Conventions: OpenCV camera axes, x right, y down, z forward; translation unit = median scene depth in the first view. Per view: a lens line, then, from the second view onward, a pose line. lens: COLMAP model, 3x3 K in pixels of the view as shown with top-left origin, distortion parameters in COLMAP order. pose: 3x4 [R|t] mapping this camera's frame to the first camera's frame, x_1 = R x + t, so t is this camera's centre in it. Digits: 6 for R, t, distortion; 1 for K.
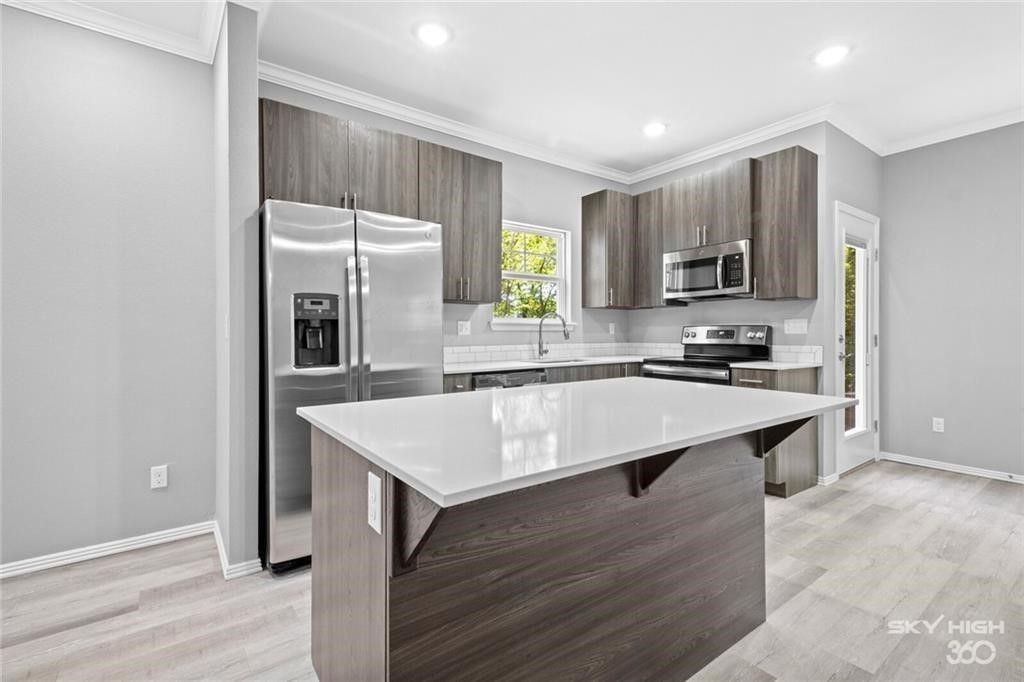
lens RADIAL K [[469.1, 0, 513.8], [0, 469.1, 336.5], [0, 0, 1]] dist [0.011298, -0.000561]
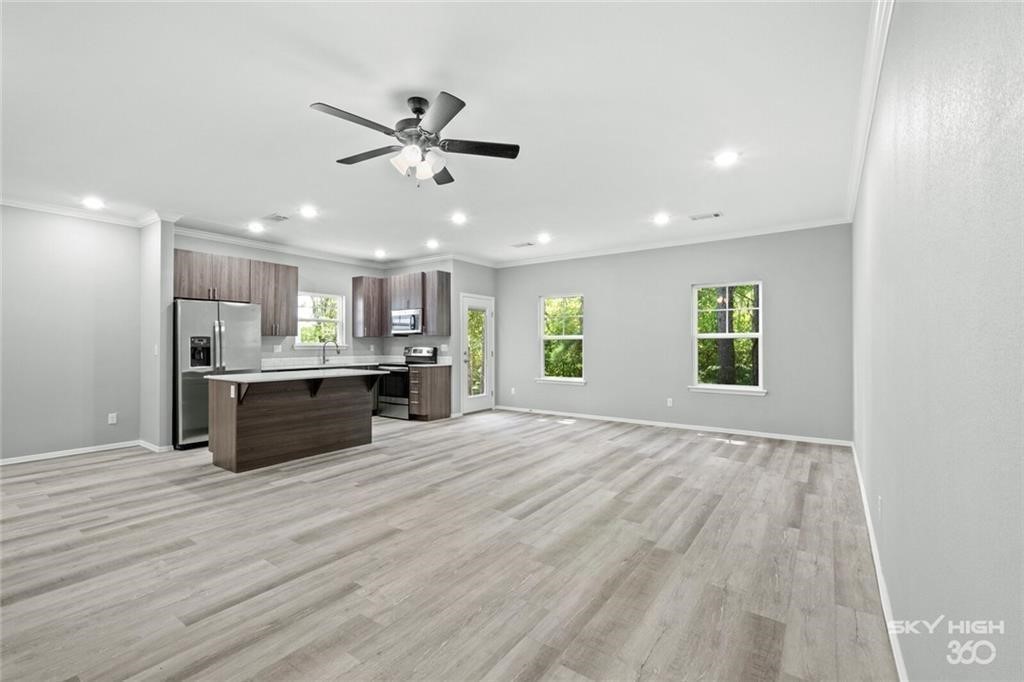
lens RADIAL K [[442.6, 0, 513.5], [0, 442.6, 343.2], [0, 0, 1]] dist [0.009884, -0.000361]
pose [[0.950912, 0.002030, 0.309455, 0.276360], [0.002038, 0.999916, -0.012821, -0.015993], [-0.309455, 0.012822, 0.950828, -1.138784]]
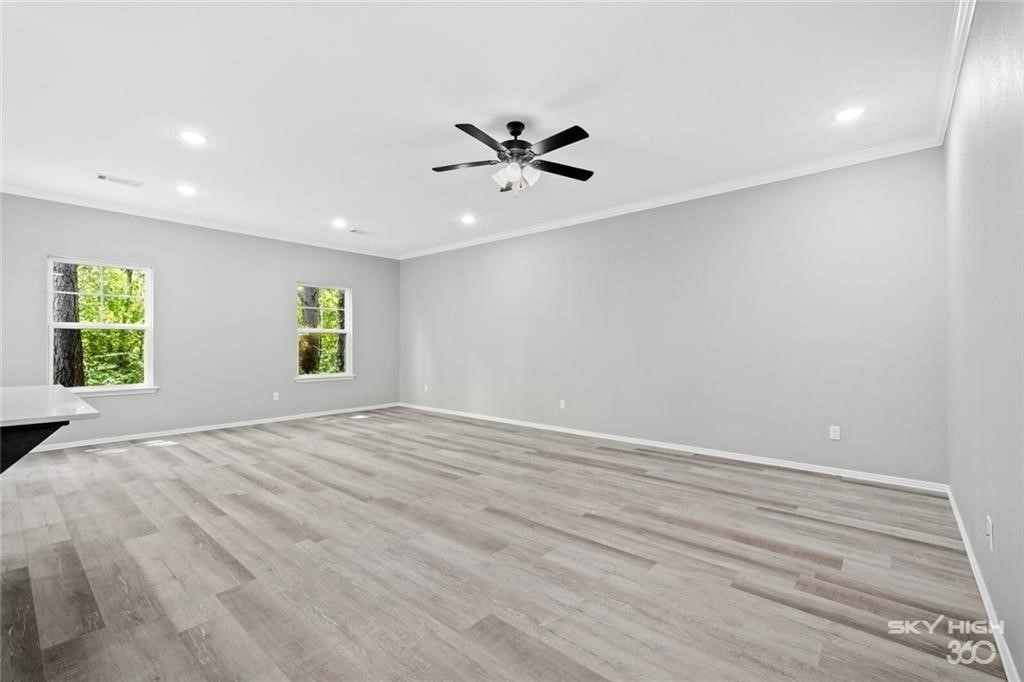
lens RADIAL K [[442.6, 0, 511.0], [0, 442.6, 342.0], [0, 0, 1]] dist [0.009884, -0.000361]
pose [[-0.211207, 0.006635, 0.977419, -0.550650], [0.013464, 0.999902, -0.003878, 0.002860], [-0.977349, 0.012341, -0.211275, -0.115282]]
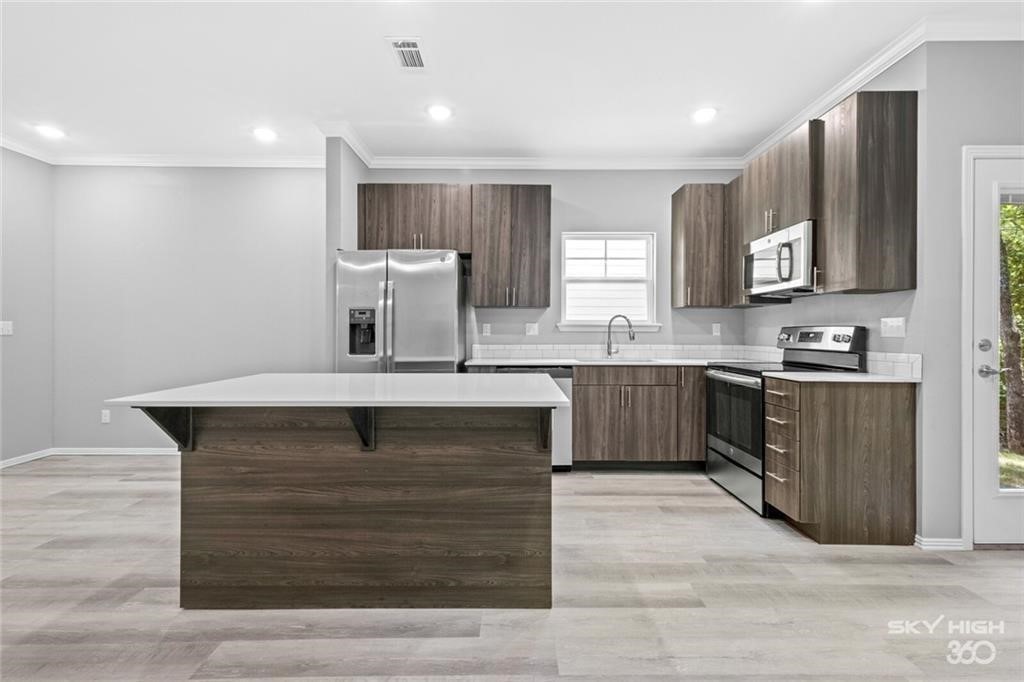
lens RADIAL K [[442.6, 0, 510.1], [0, 442.6, 332.4], [0, 0, 1]] dist [0.009884, -0.000361]
pose [[0.804463, 0.004010, -0.593990, 0.558134], [-0.009278, 0.999940, -0.005816, -0.003217], [0.593931, 0.010190, 0.804452, 0.077542]]
